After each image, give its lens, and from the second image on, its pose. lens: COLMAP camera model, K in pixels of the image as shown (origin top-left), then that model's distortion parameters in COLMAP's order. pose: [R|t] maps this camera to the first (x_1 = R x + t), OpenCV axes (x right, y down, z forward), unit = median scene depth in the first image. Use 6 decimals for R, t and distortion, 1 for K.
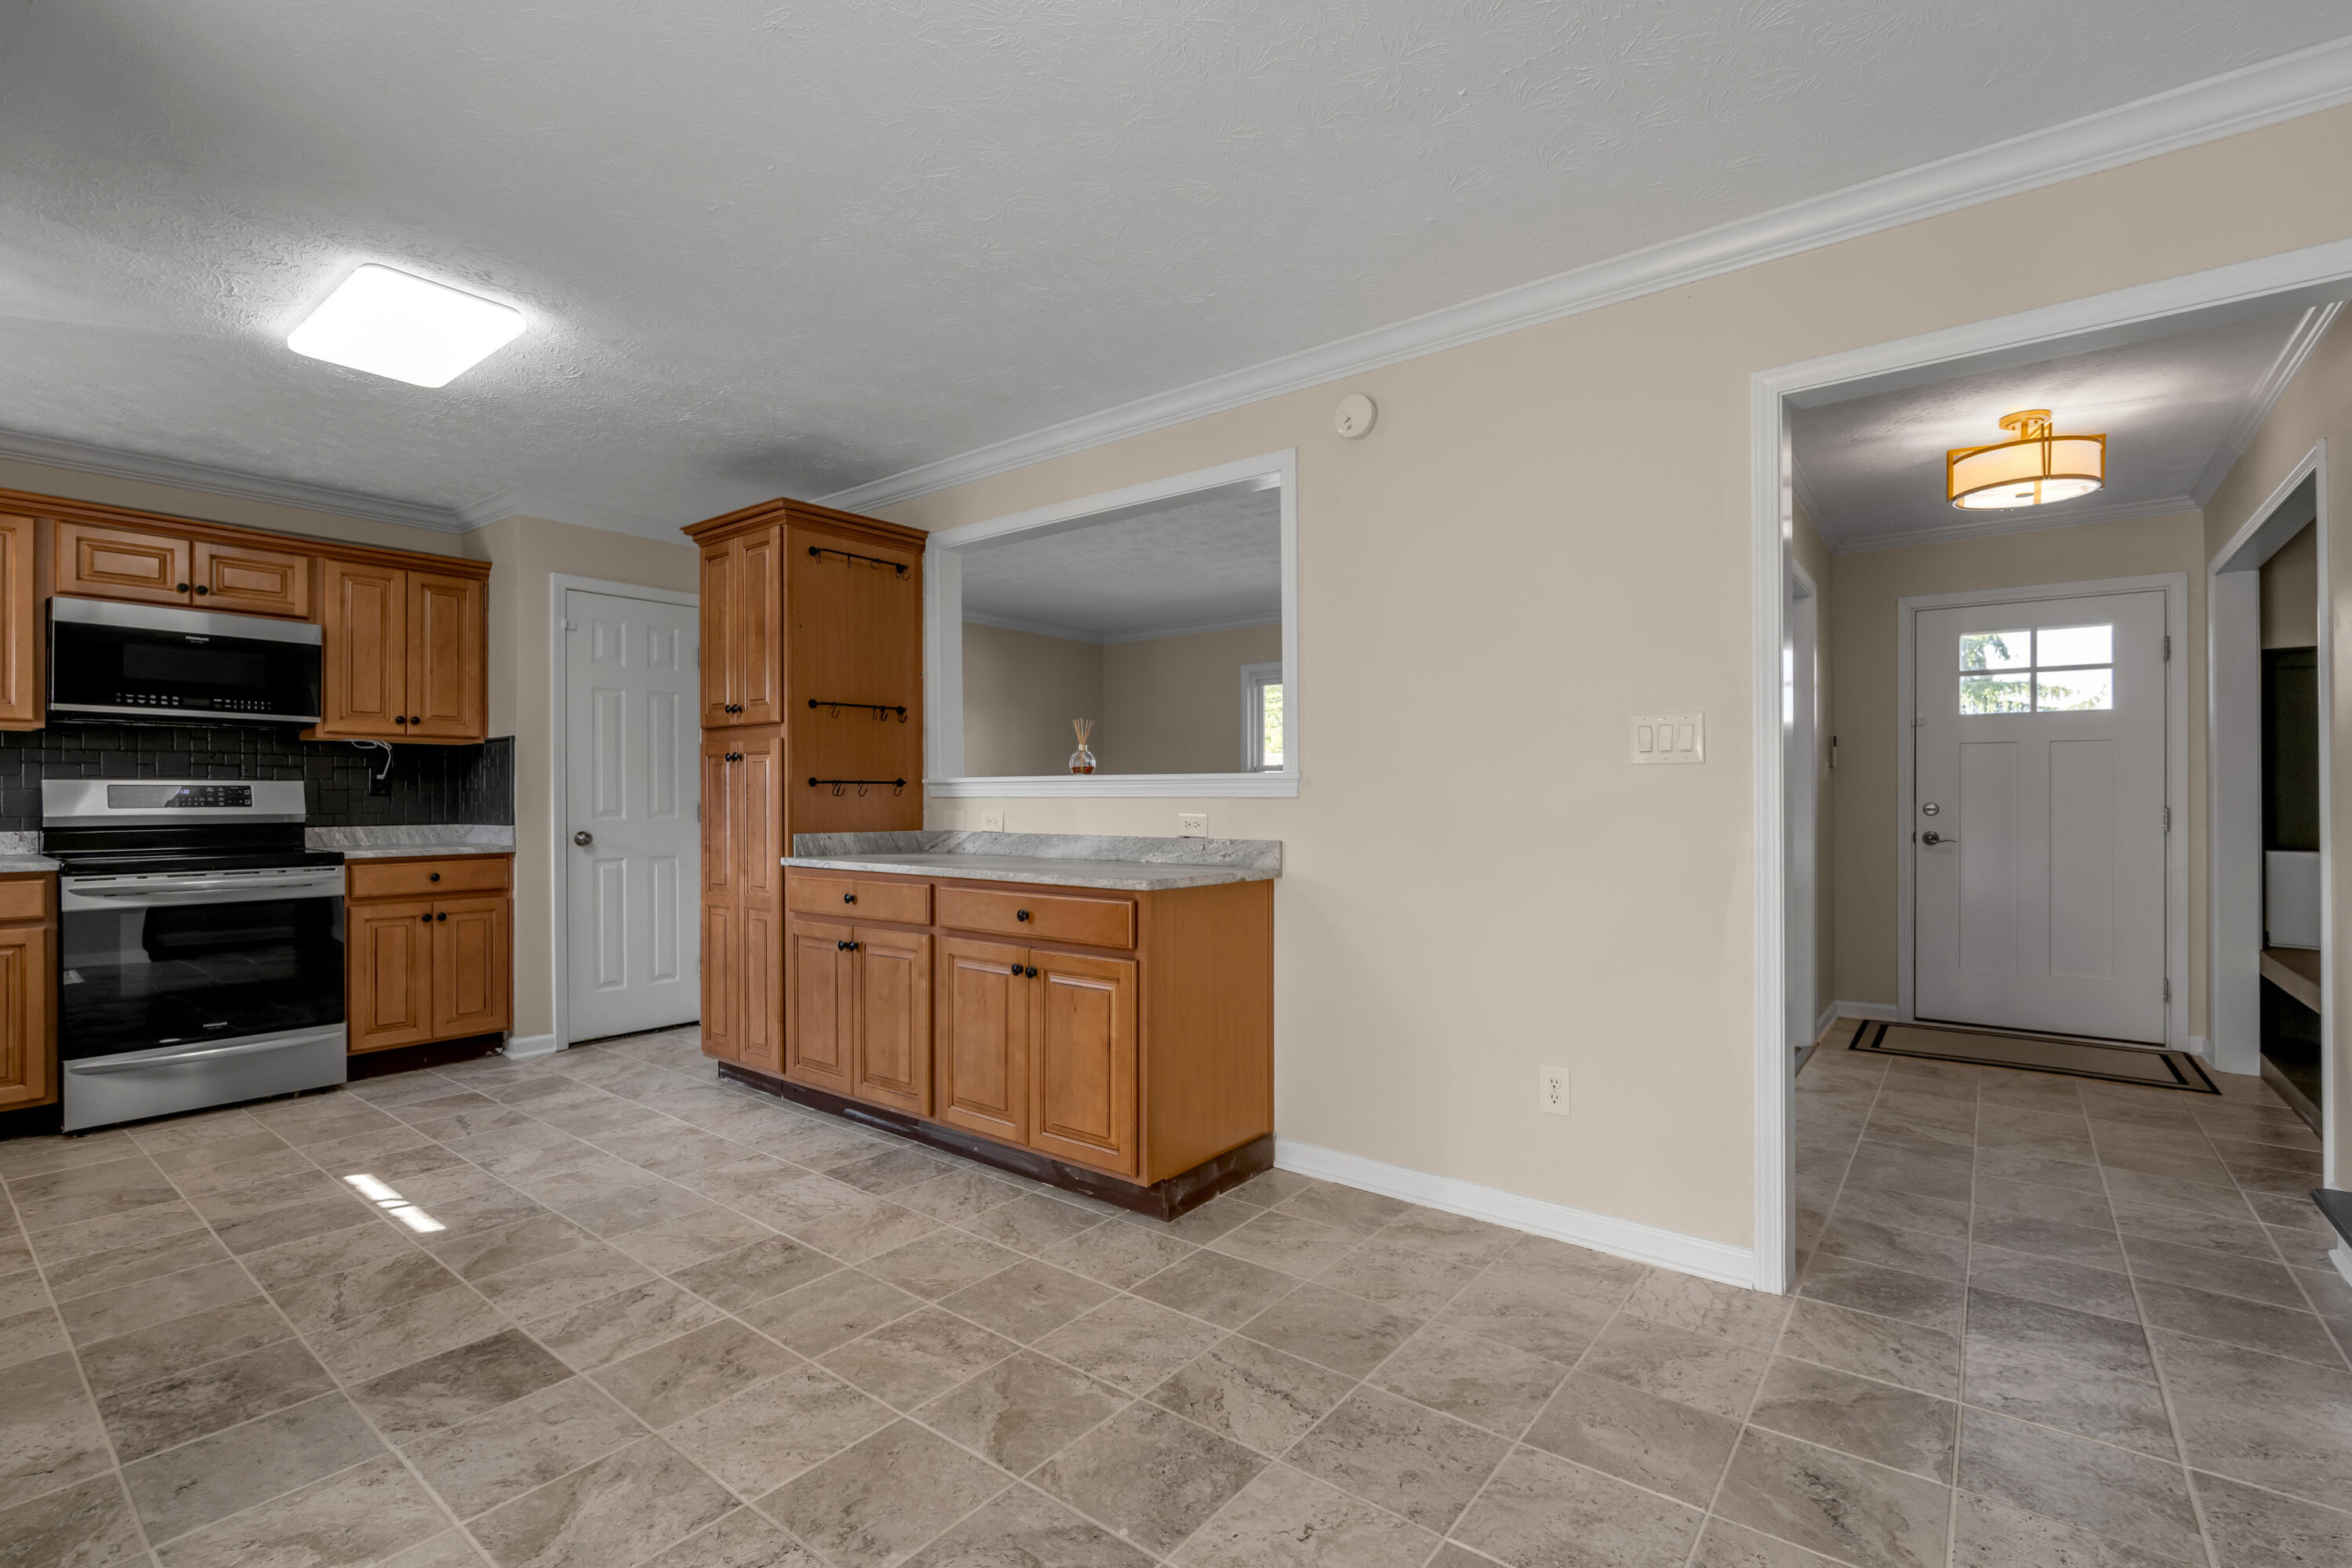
lens RADIAL K [[1053.4, 0, 1178.3], [0, 1053.4, 795.6], [0, 0, 1]] dist [-0.004282, 0.000349]
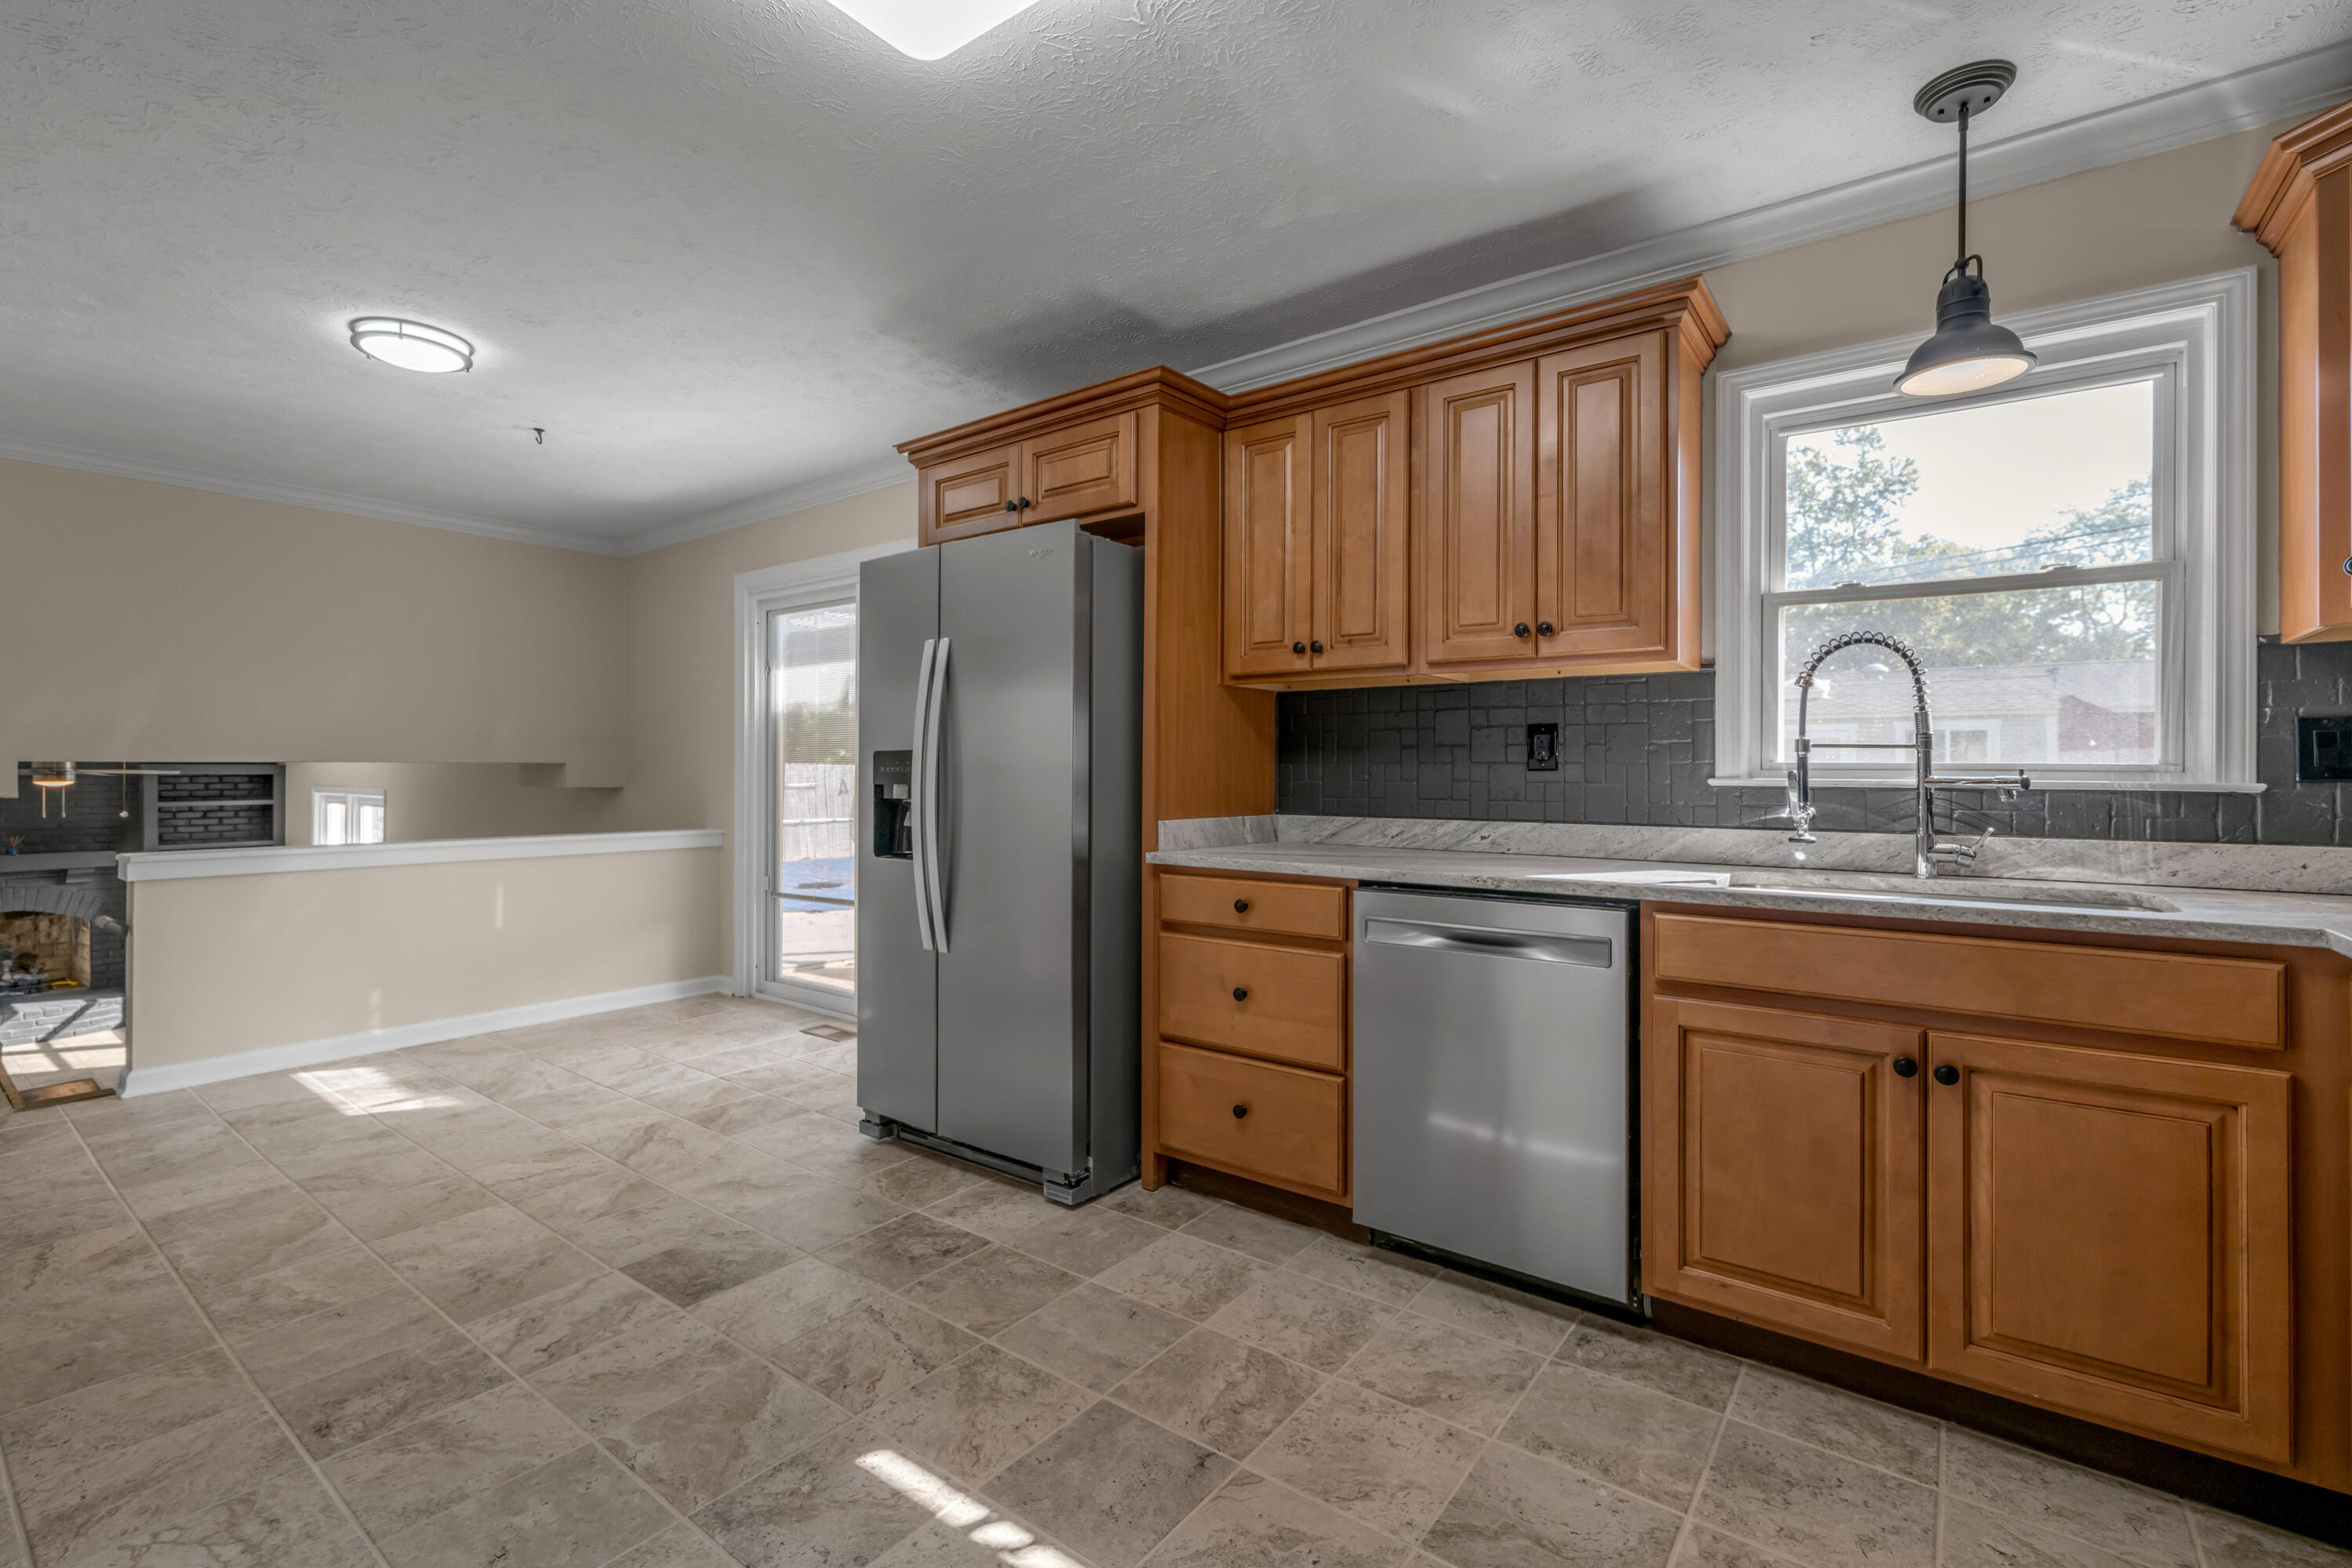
lens RADIAL K [[1034.2, 0, 1185.8], [0, 1034.2, 768.7], [0, 0, 1]] dist [-0.001876, 0.000124]
pose [[-0.999753, 0.000926, -0.022222, -0.680405], [0.001021, 0.999990, -0.004243, 0.000707], [0.022218, -0.004265, -0.999744, 1.248825]]
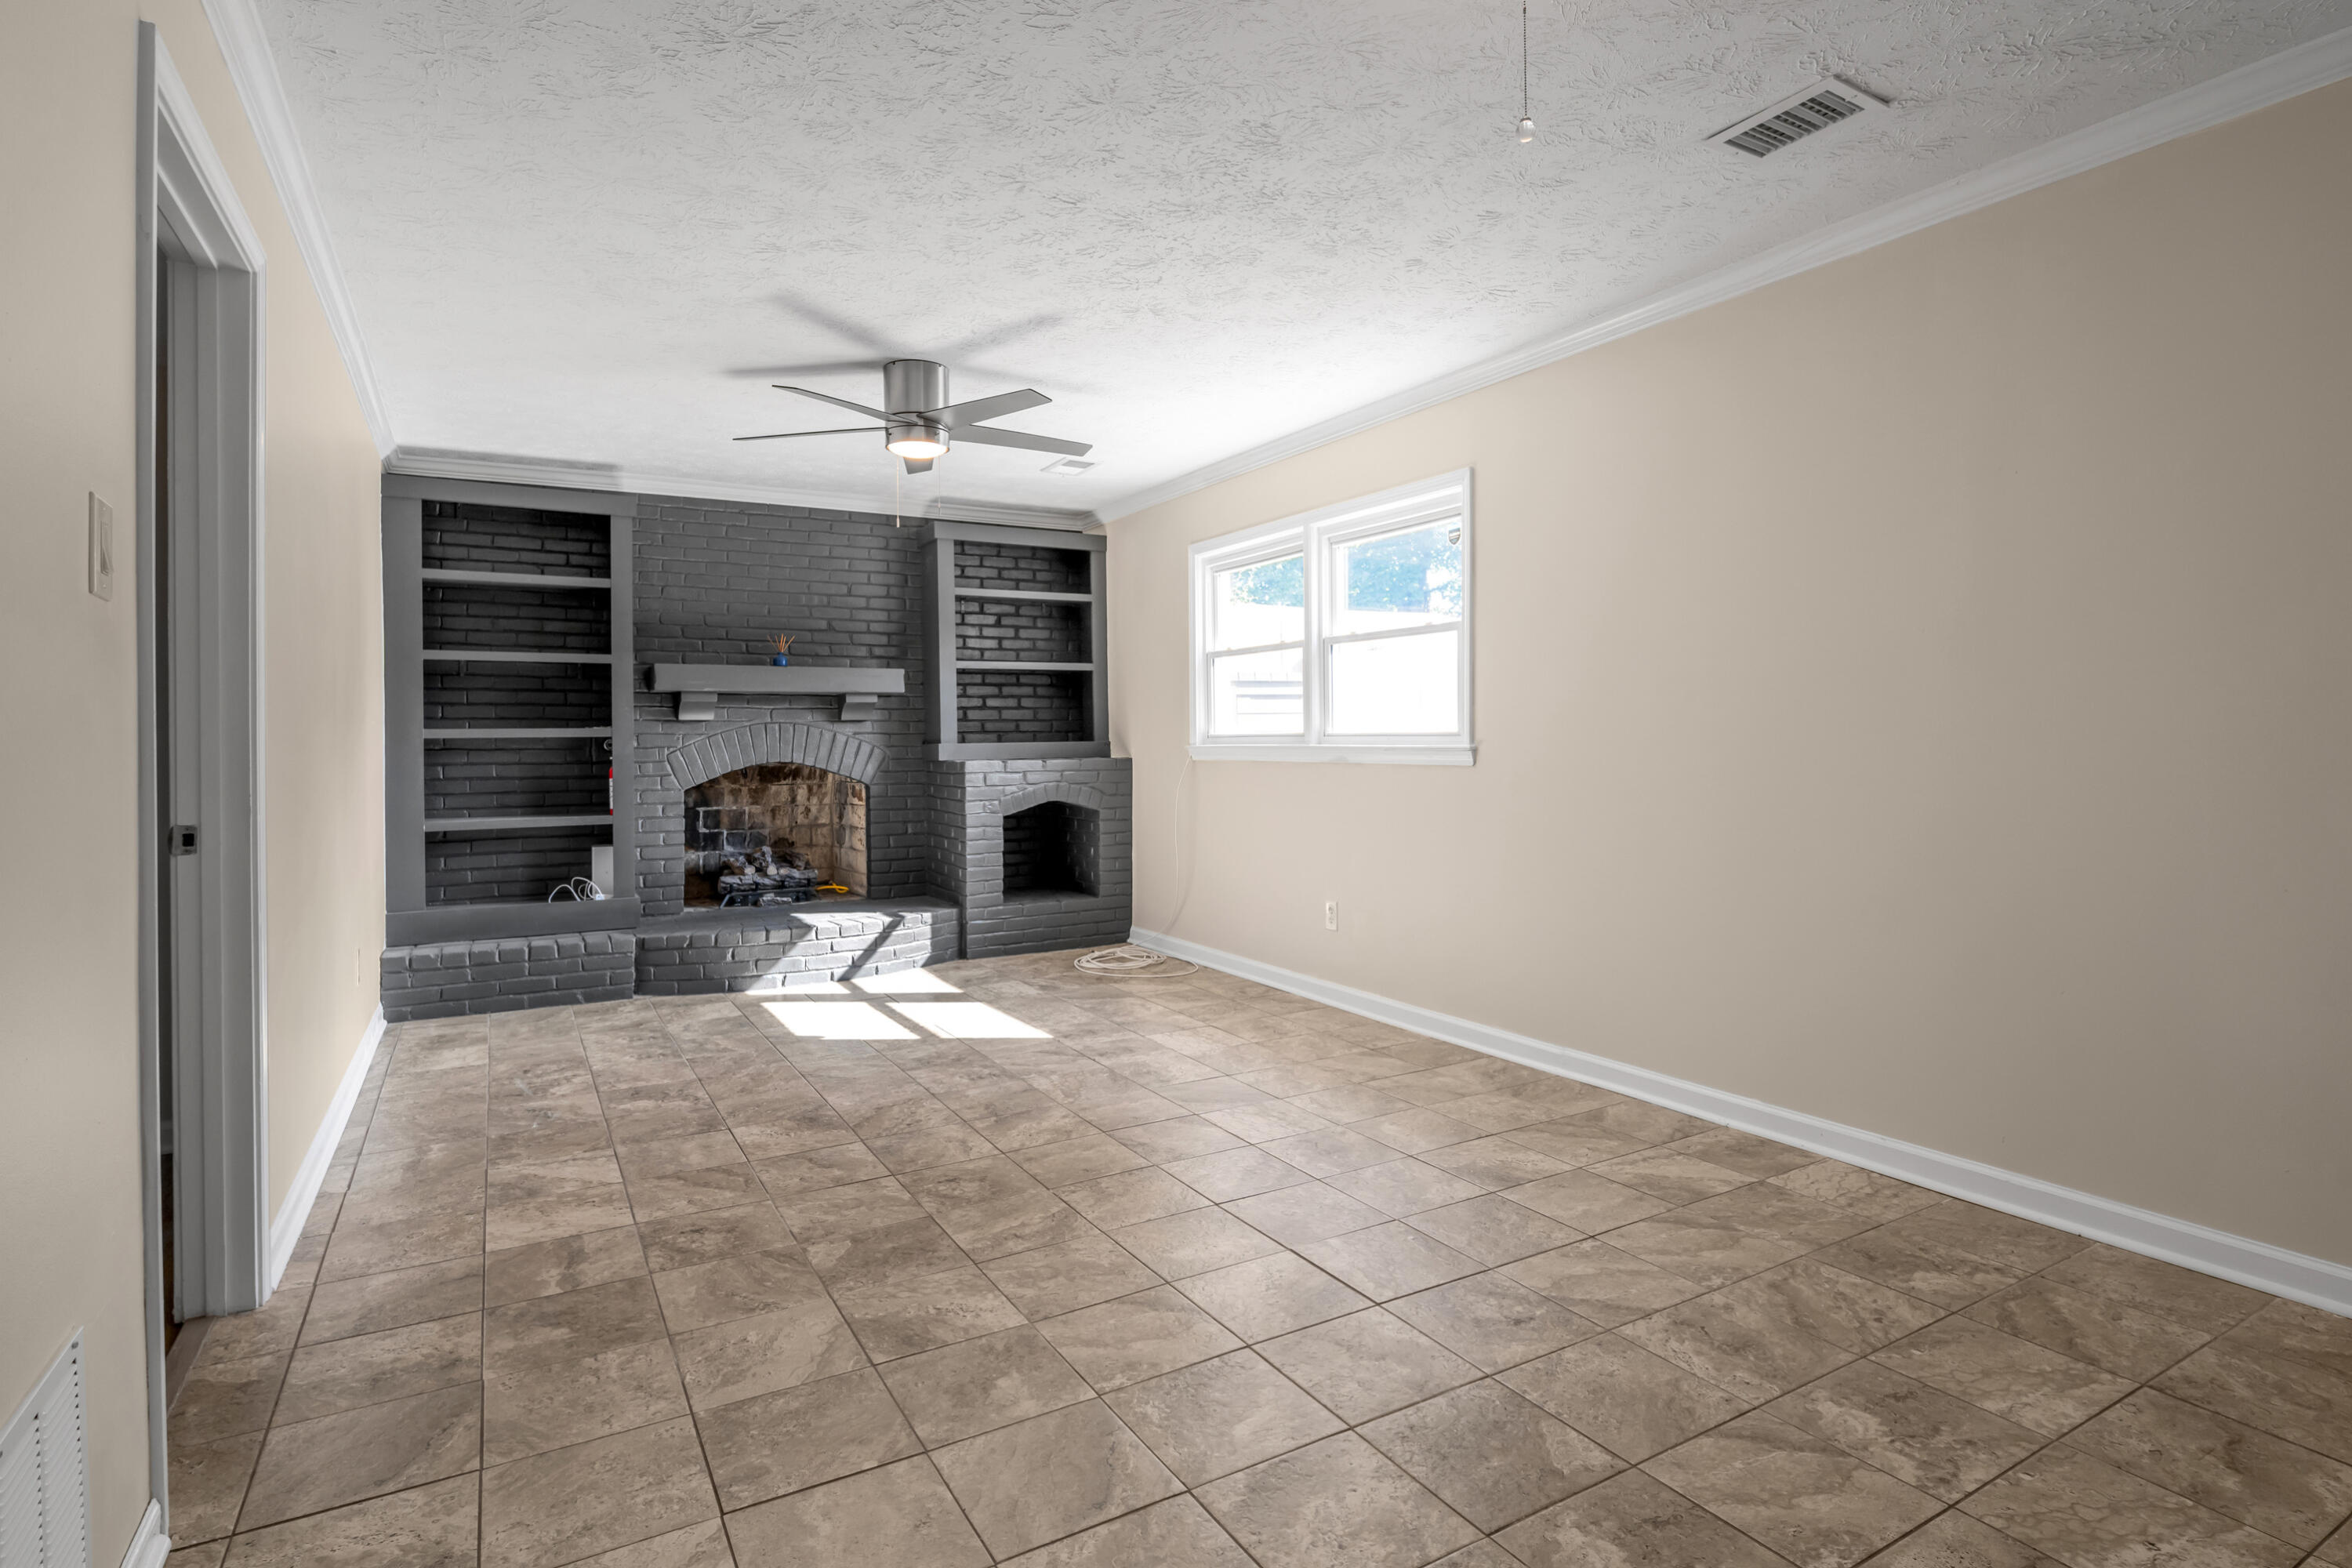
lens RADIAL K [[1197.8, 0, 1179.2], [0, 1197.8, 741.6], [0, 0, 1]] dist [-0.003234, -0.000233]
pose [[-0.929242, 0.014489, 0.369187, 0.897896], [0.014566, 0.999891, -0.002578, 0.312482], [-0.369184, 0.002982, -0.929352, 0.111247]]
